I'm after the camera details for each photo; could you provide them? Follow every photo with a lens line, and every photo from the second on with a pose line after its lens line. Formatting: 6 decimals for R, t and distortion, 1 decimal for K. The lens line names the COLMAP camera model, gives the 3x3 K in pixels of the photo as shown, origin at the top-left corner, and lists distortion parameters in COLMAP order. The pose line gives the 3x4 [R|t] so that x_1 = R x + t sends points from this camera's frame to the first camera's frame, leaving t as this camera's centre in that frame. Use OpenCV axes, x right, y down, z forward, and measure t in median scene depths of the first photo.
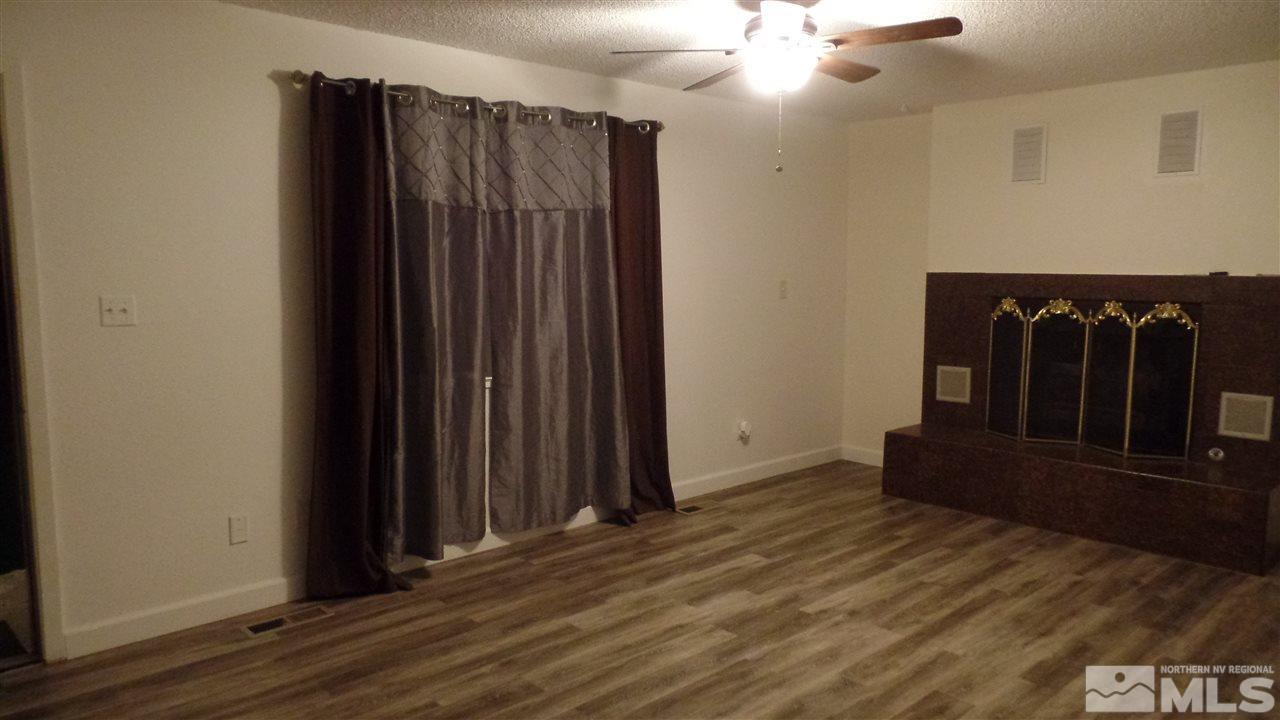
lens RADIAL K [[892.5, 0, 640.0], [0, 892.5, 360.0], [0, 0, 1]] dist [0.006621, -0.000279]
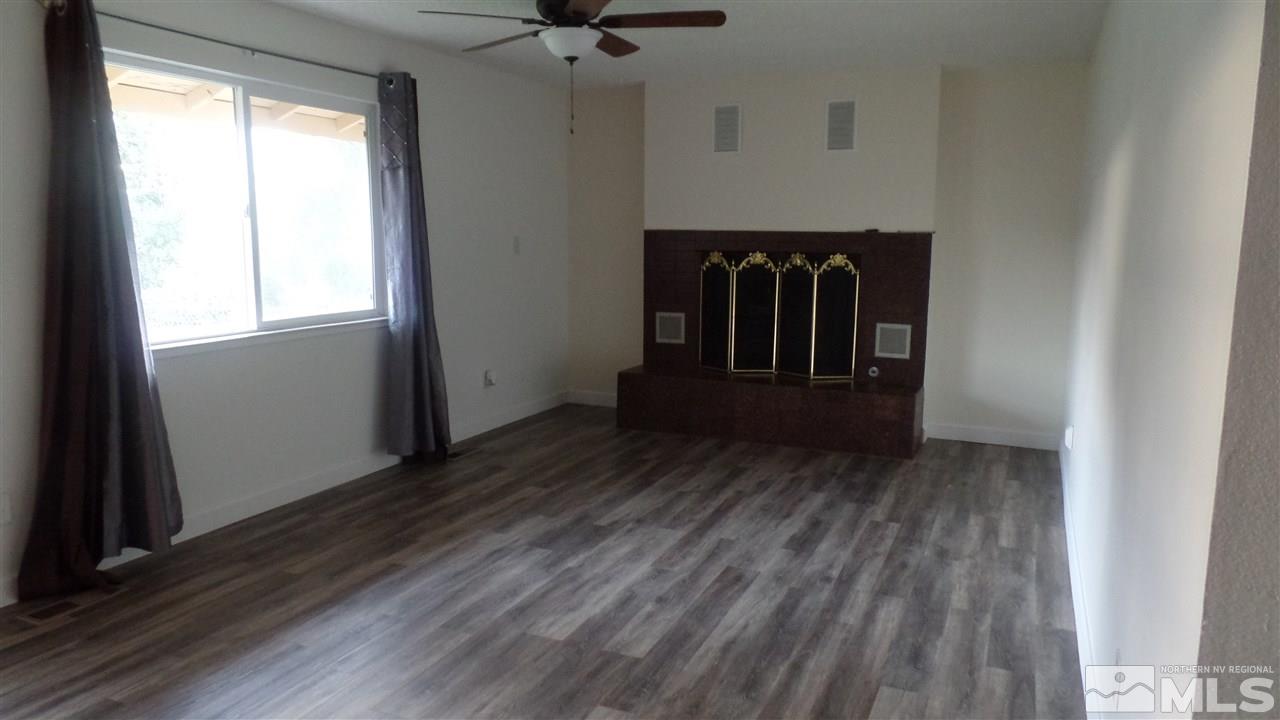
lens RADIAL K [[892.5, 0, 640.0], [0, 892.5, 360.0], [0, 0, 1]] dist [0.006621, -0.000279]
pose [[0.920984, -0.051103, 0.386235, -0.174740], [0.035977, 0.998280, 0.046295, 0.018938], [-0.387937, -0.028742, 0.921238, -0.054258]]
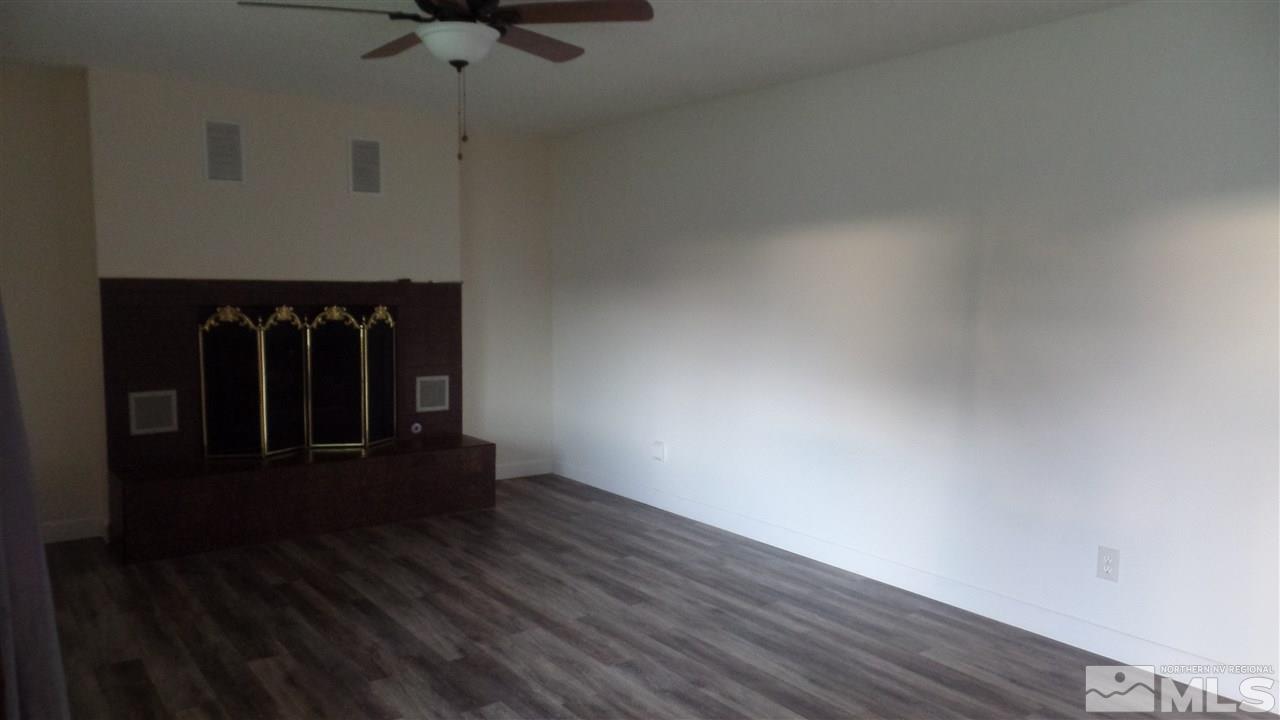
lens RADIAL K [[897.4, 0, 622.6], [0, 897.4, 364.3], [0, 0, 1]] dist [0.003509, 0.029605]
pose [[0.106778, -0.089683, 0.990230, -0.581806], [0.096821, 0.992129, 0.079415, -0.056030], [-0.989558, 0.087395, 0.114620, 0.631903]]
